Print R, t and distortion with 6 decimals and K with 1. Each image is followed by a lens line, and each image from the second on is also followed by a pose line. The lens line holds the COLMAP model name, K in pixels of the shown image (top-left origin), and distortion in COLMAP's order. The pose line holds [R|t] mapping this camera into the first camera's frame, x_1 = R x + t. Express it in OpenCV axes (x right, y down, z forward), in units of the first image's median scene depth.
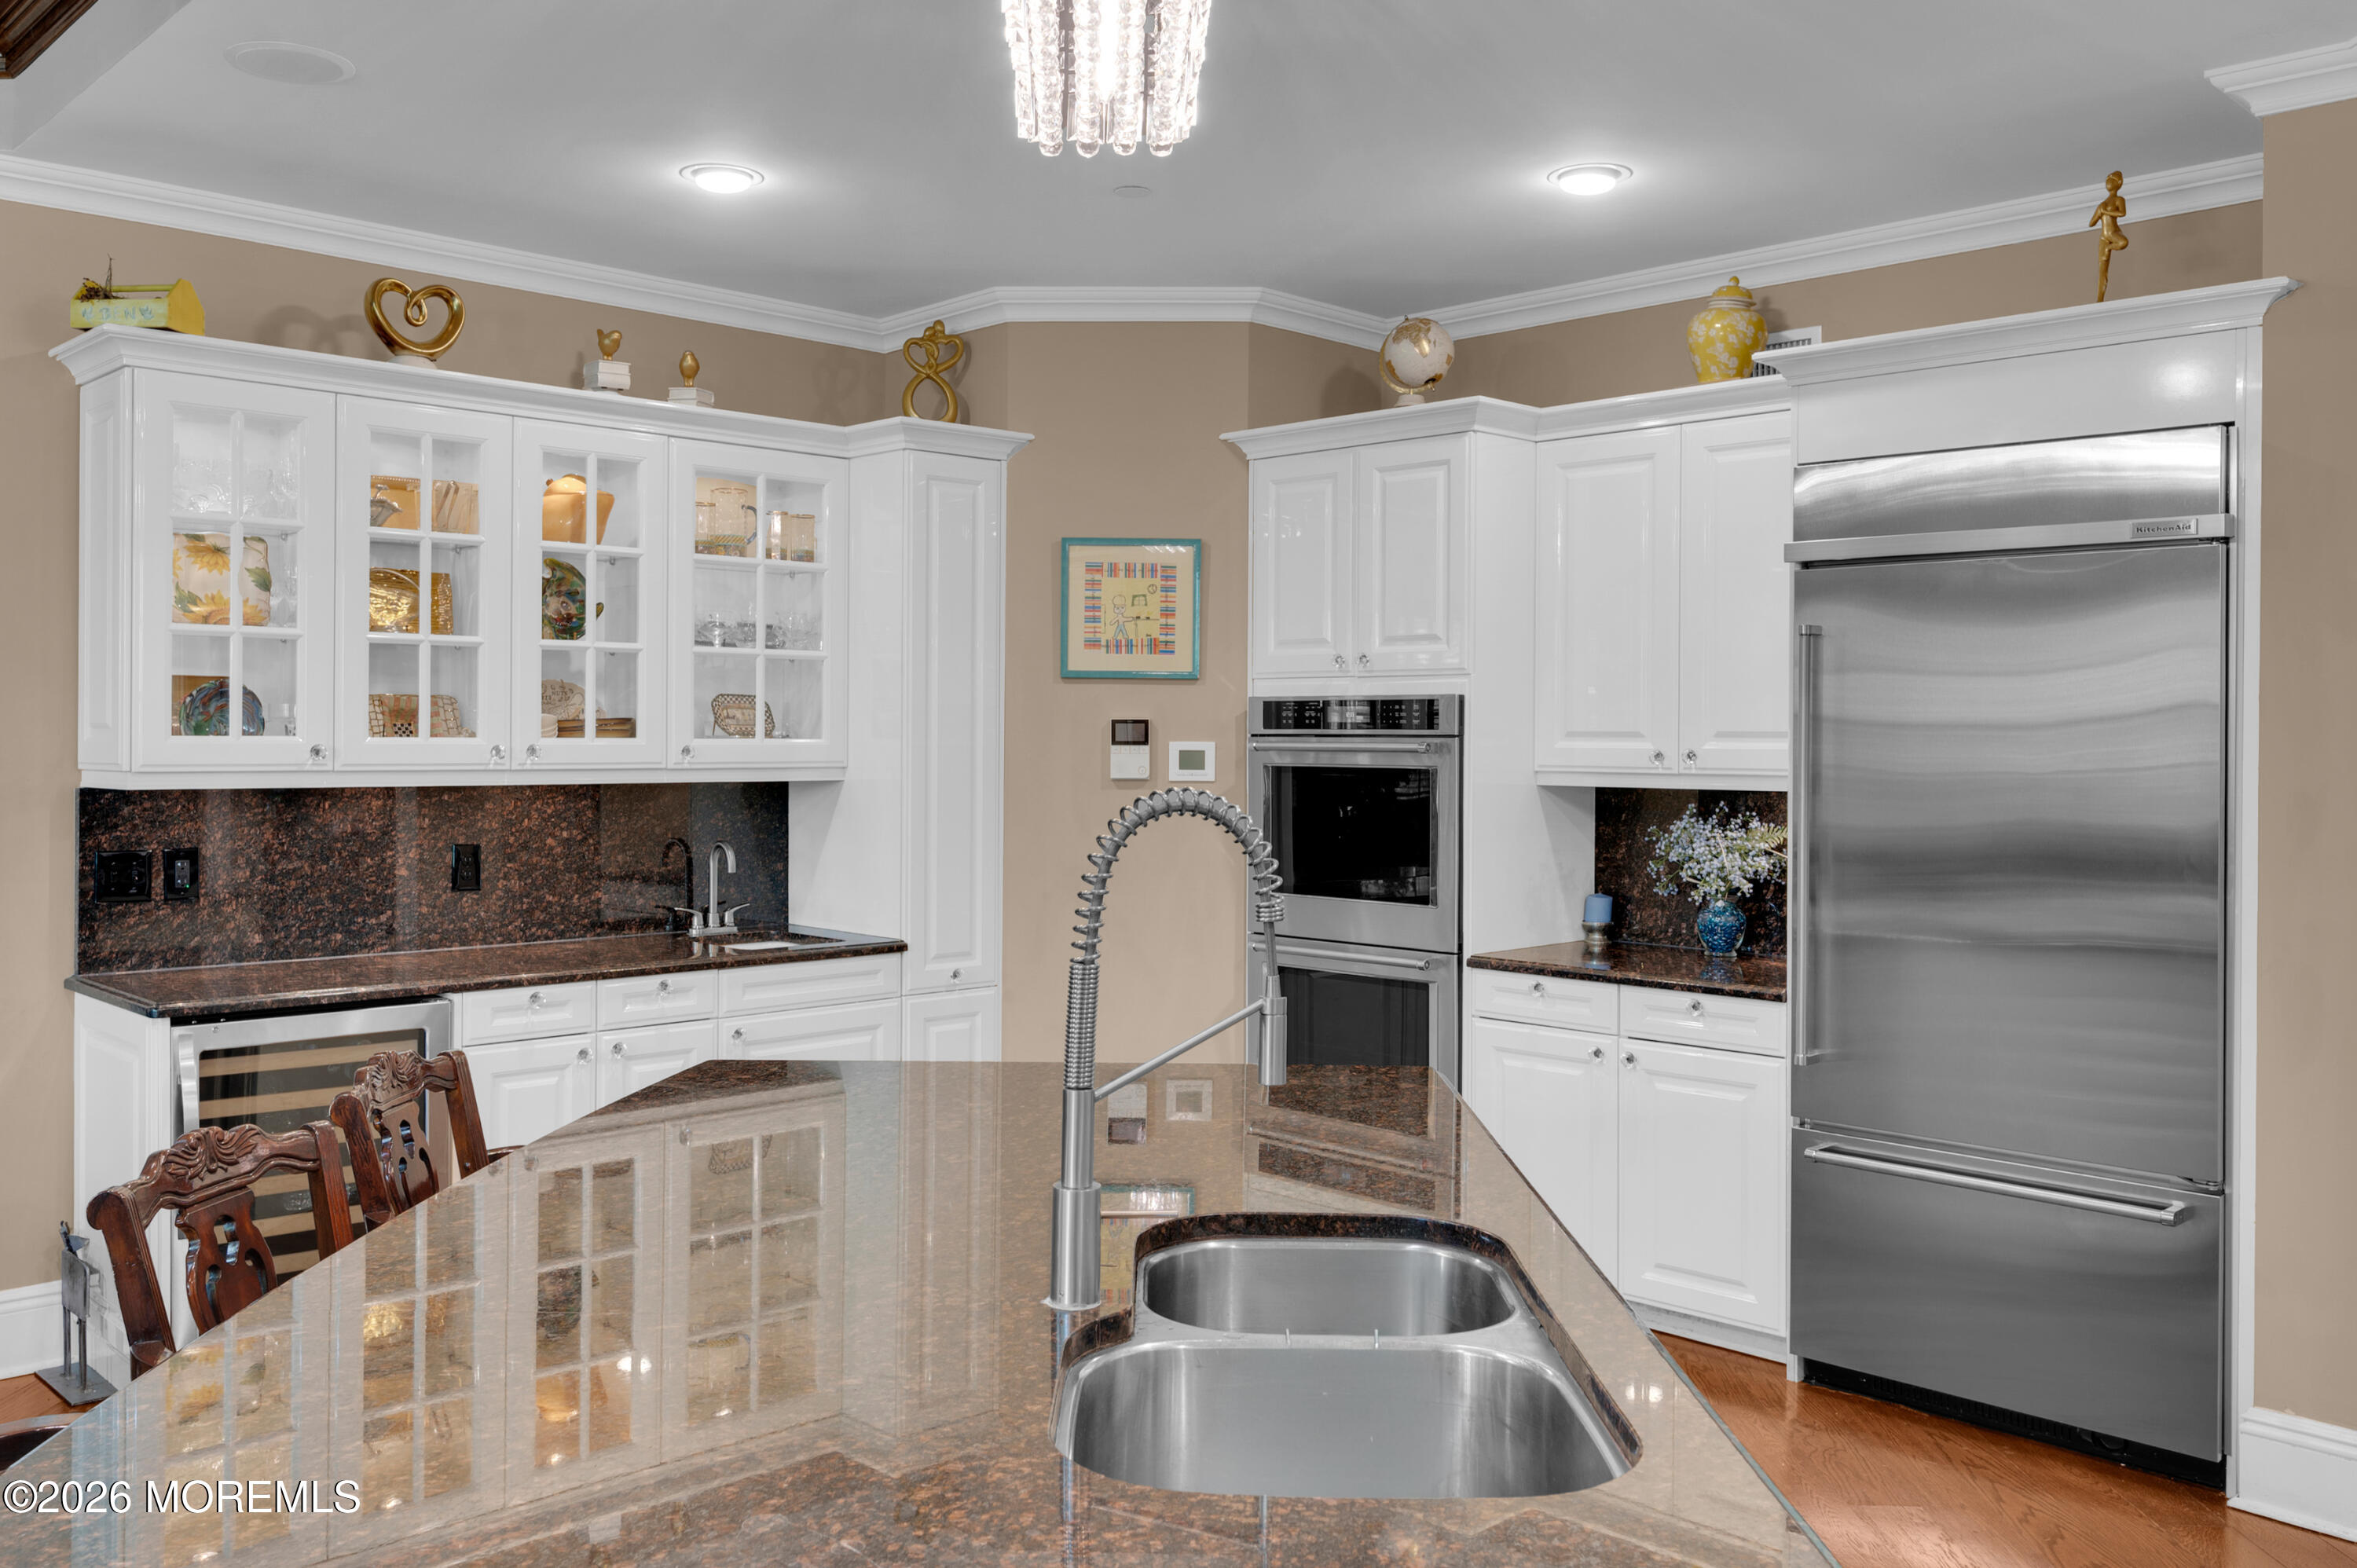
lens RADIAL K [[1897.0, 0, 1139.7], [0, 1897.0, 735.9], [0, 0, 1]] dist [-0.003483, -0.002632]
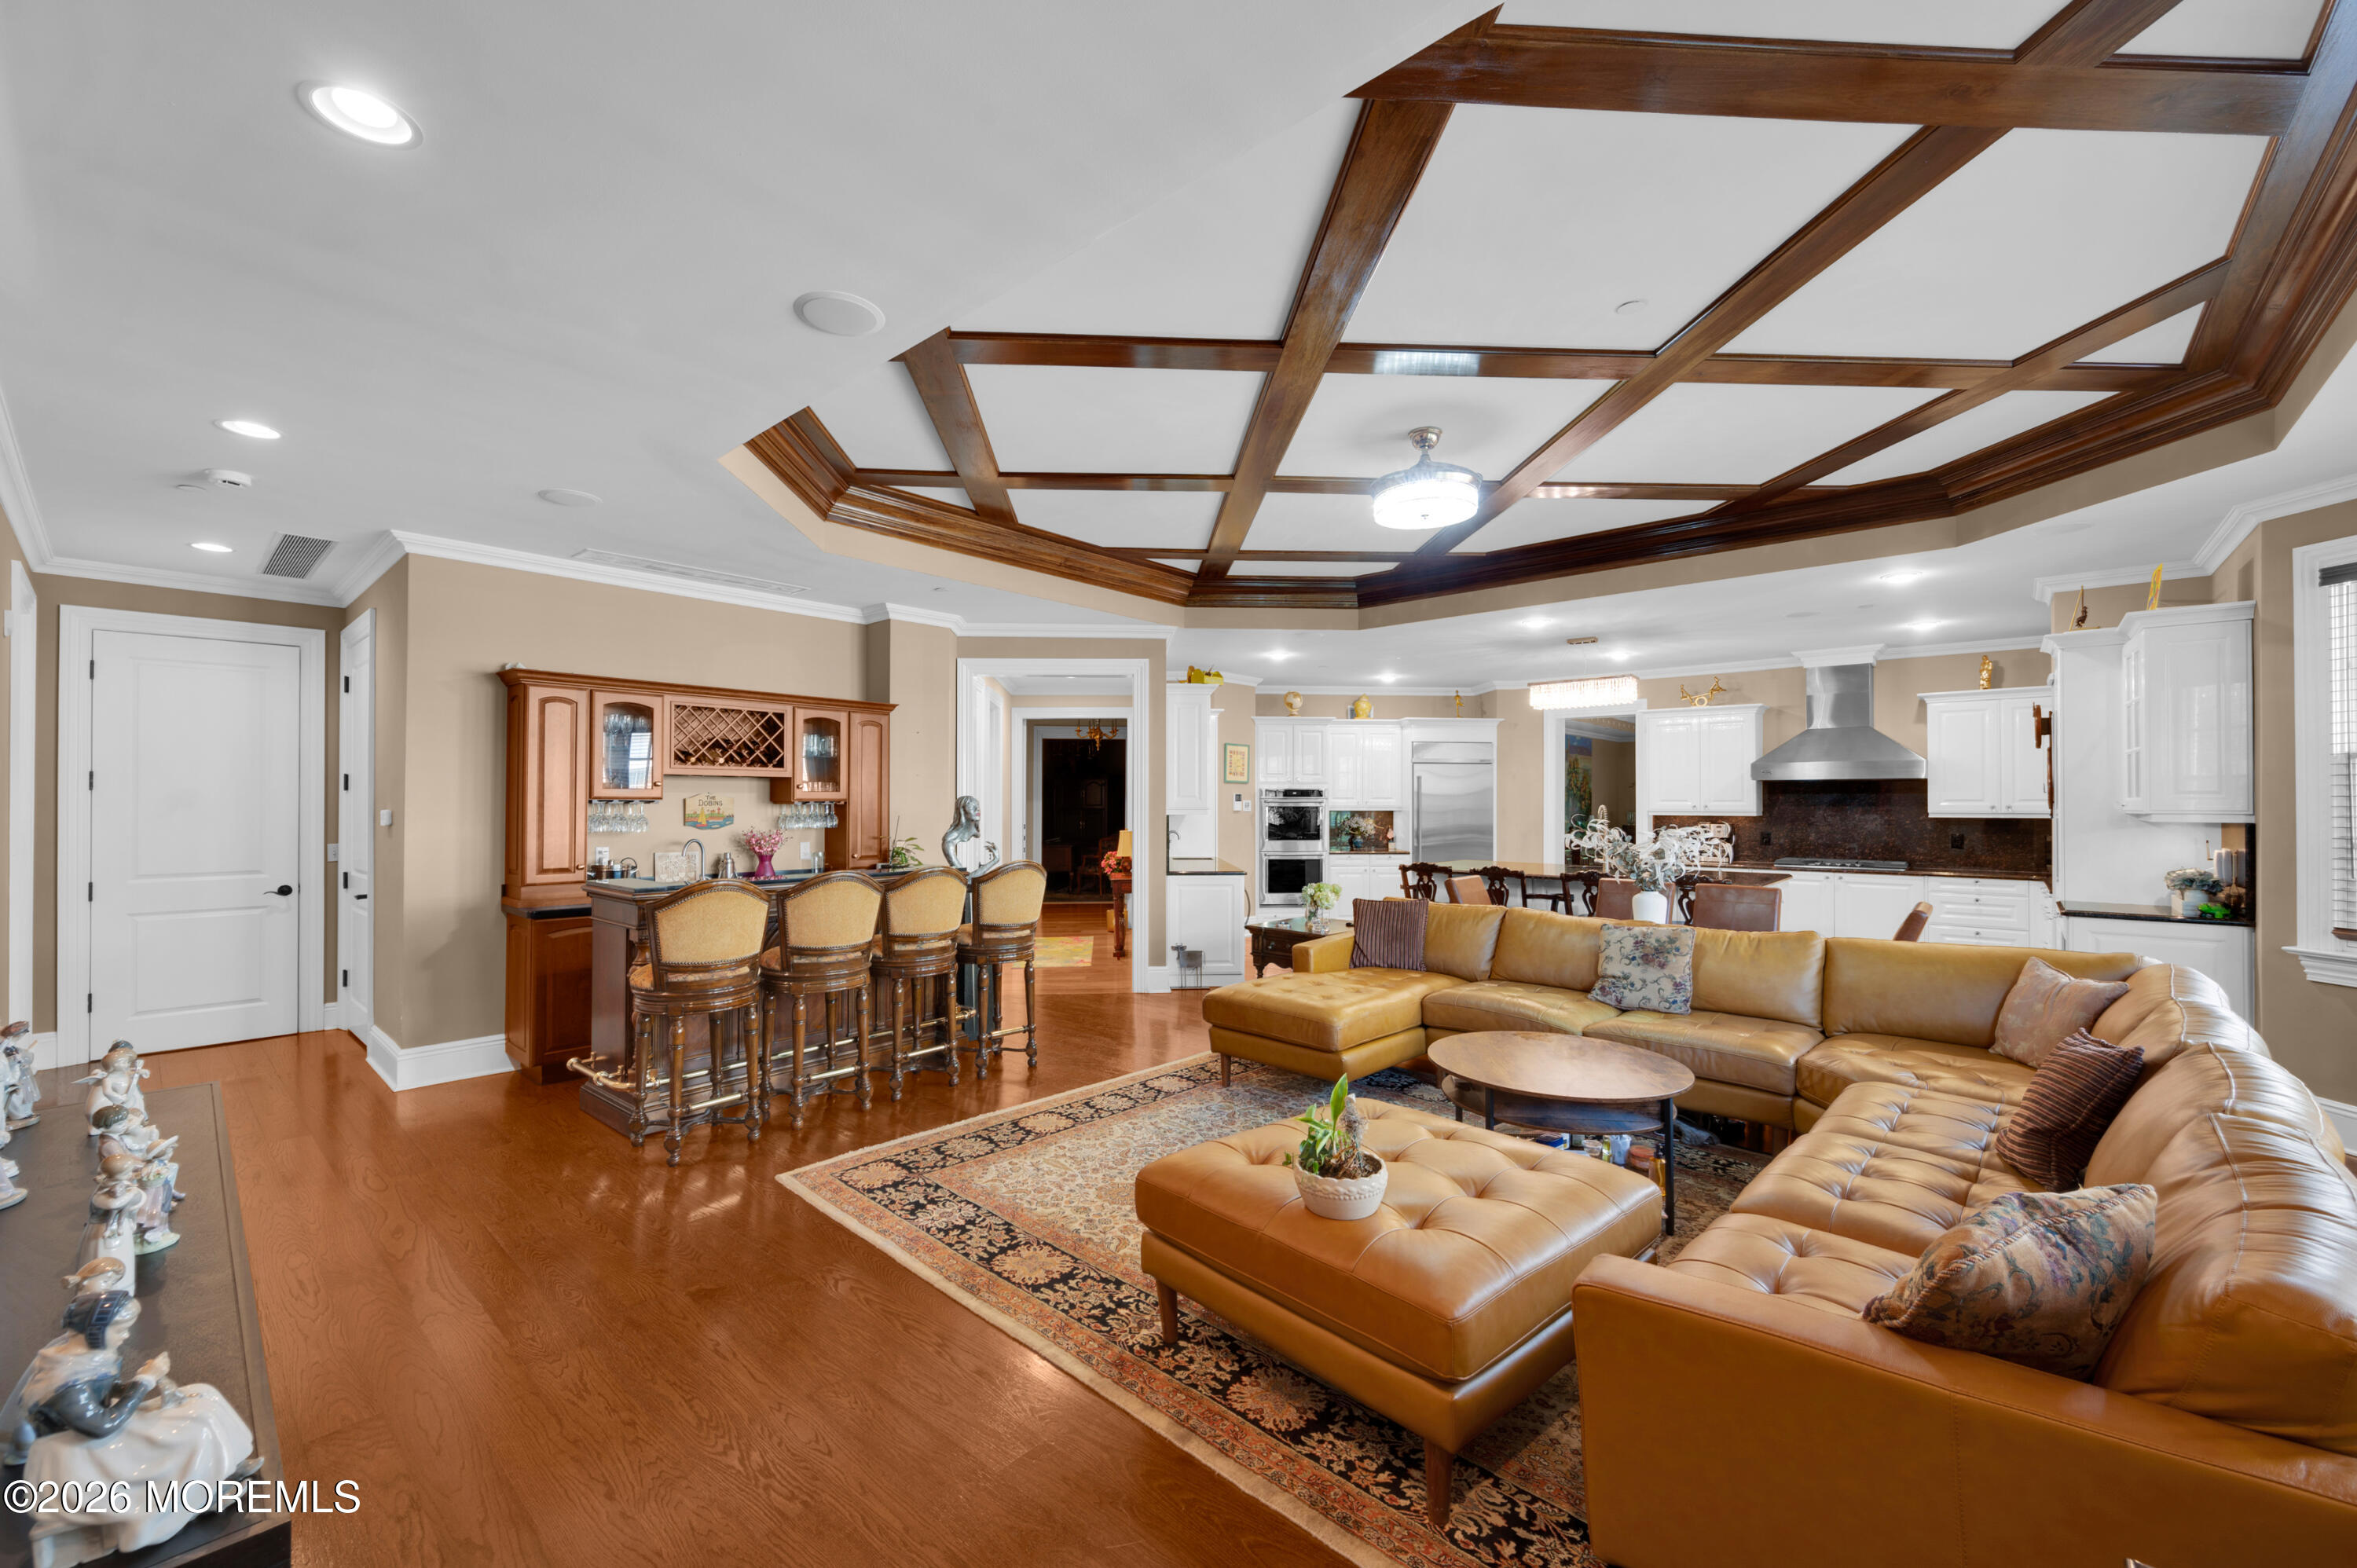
lens RADIAL K [[922.4, 0, 1151.2], [0, 922.4, 800.8], [0, 0, 1]] dist [-0.002246, -0.000201]
pose [[0.665792, -0.003932, 0.746127, -1.526241], [0.002307, 0.999992, 0.003211, -0.001924], [-0.746134, -0.000417, 0.665796, -0.052825]]
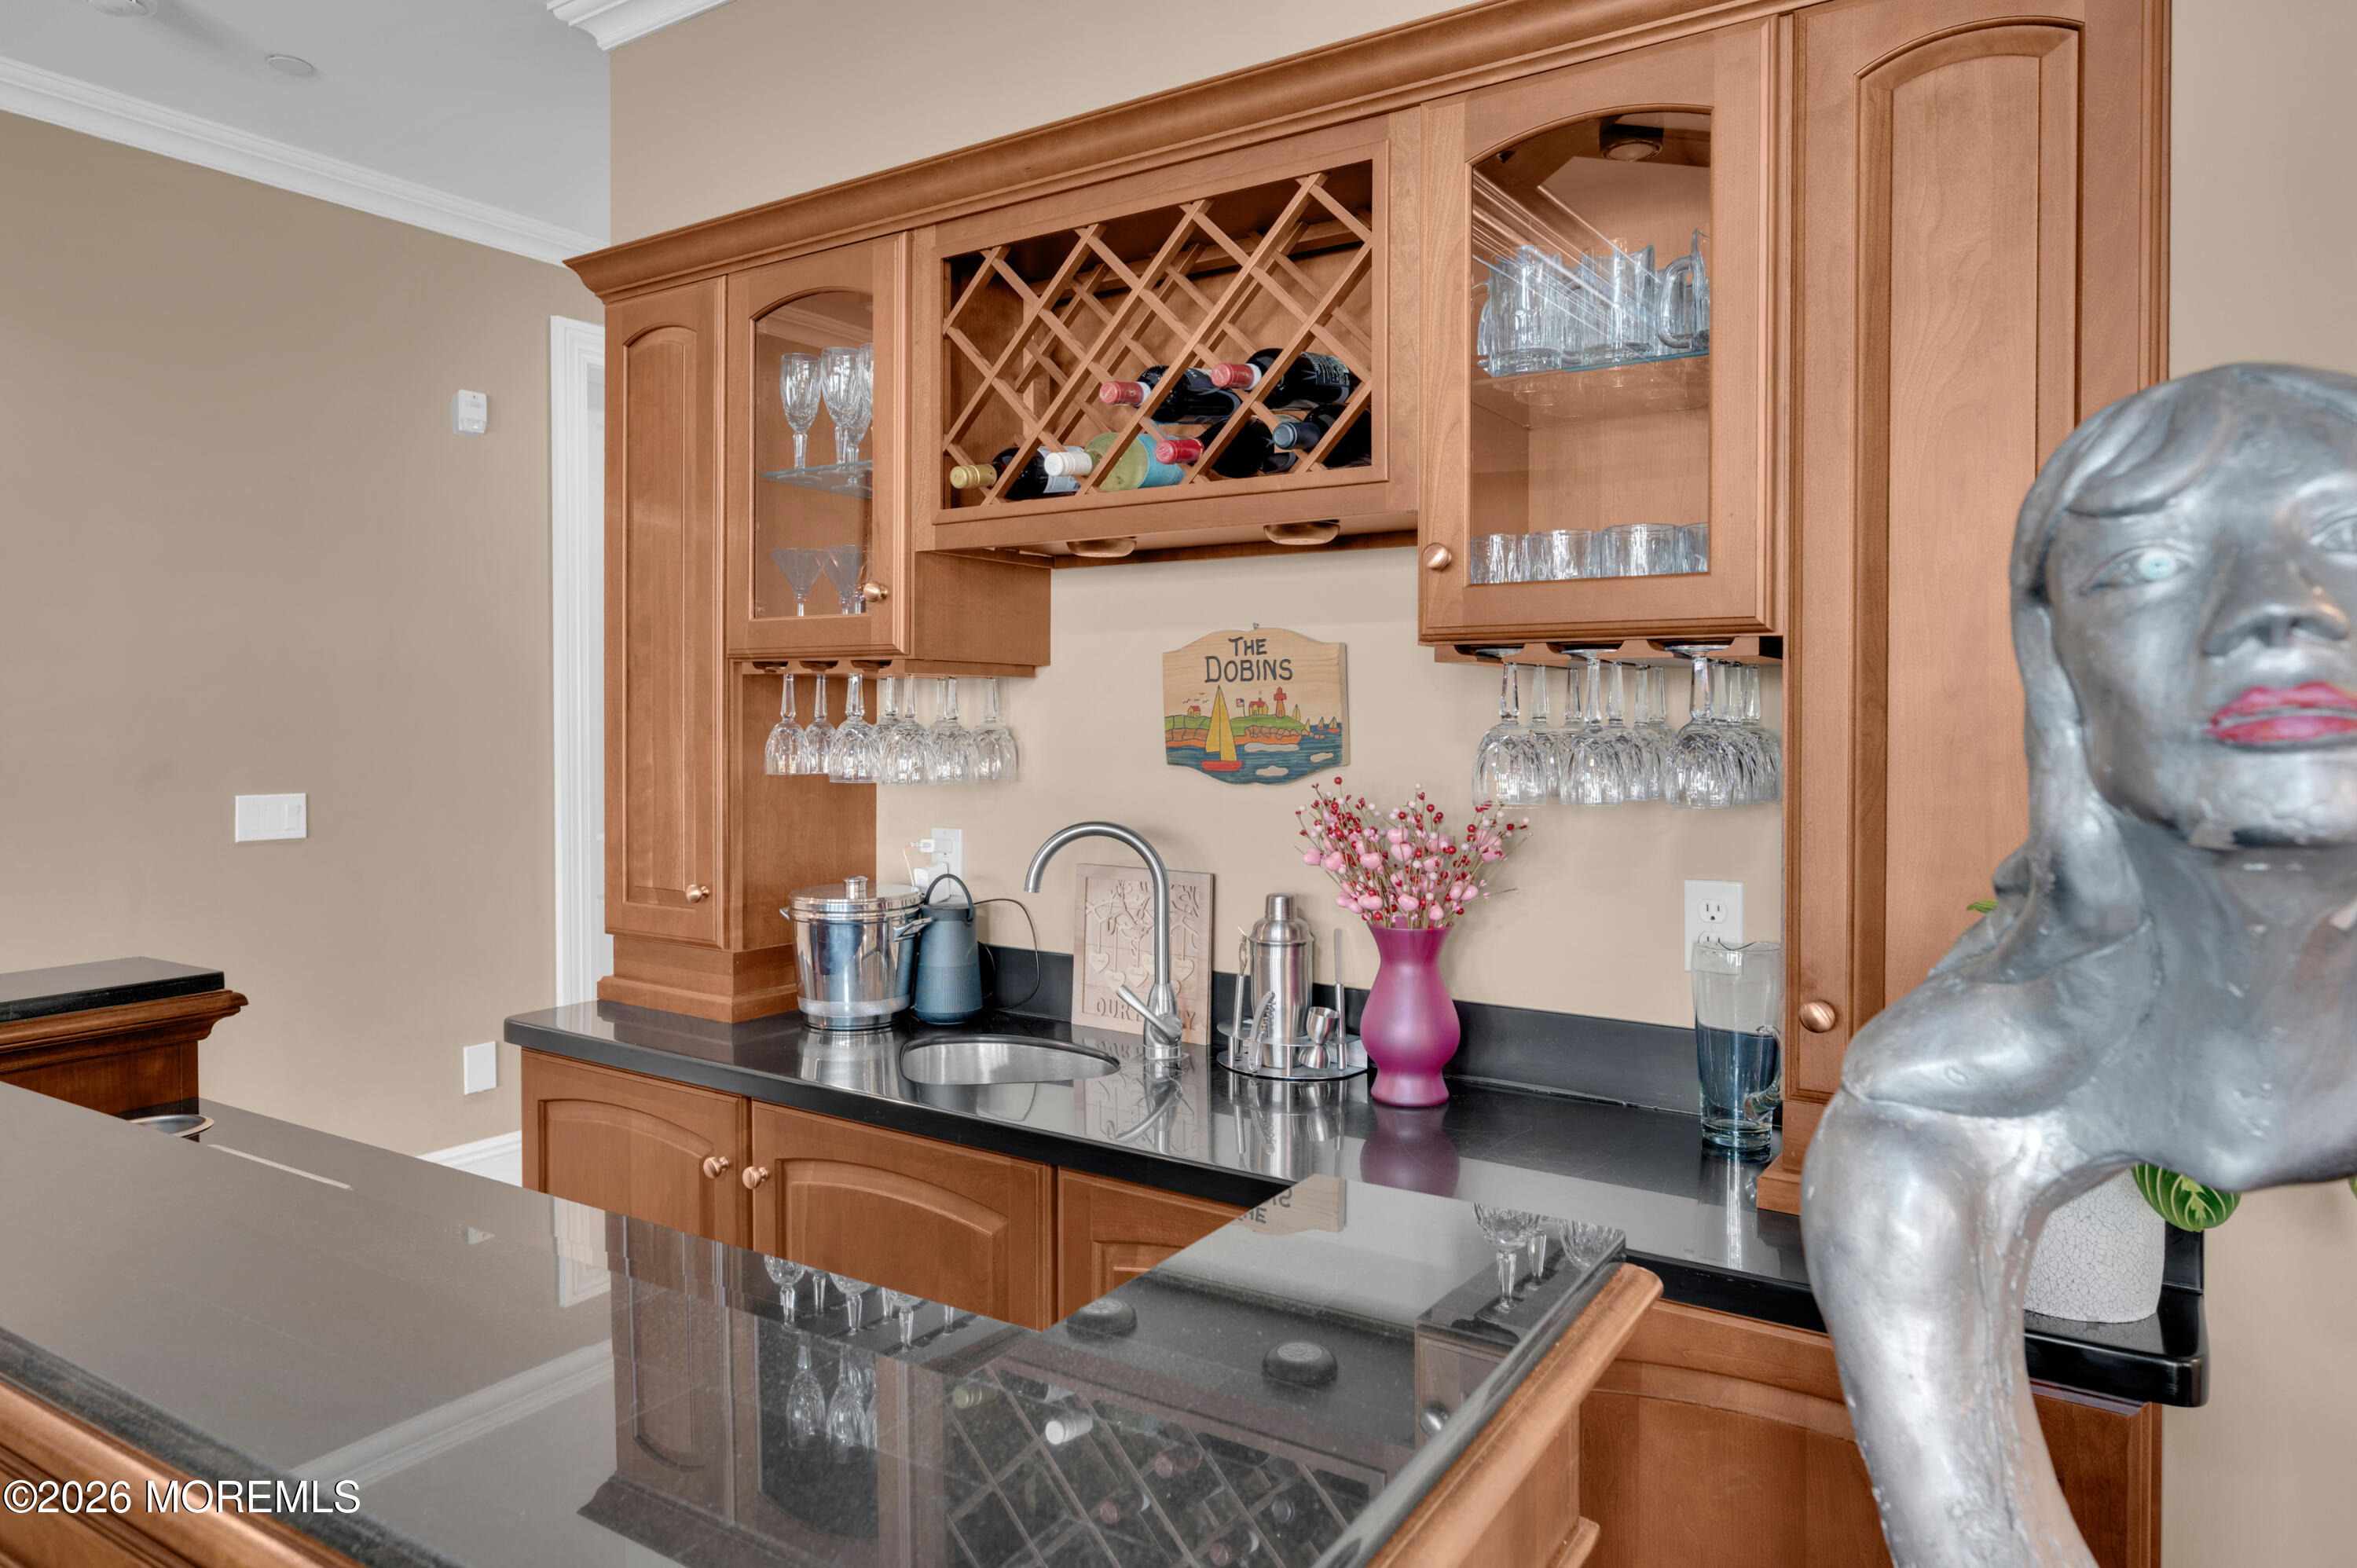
lens RADIAL K [[1394.2, 0, 1229.3], [0, 1394.2, 720.6], [0, 0, 1]] dist [-0.005772, -0.000683]
pose [[0.866391, -0.005233, -0.499338, -0.865119], [0.006781, 0.999976, 0.001285, 0.016628], [0.499320, -0.004499, 0.866406, 0.740066]]
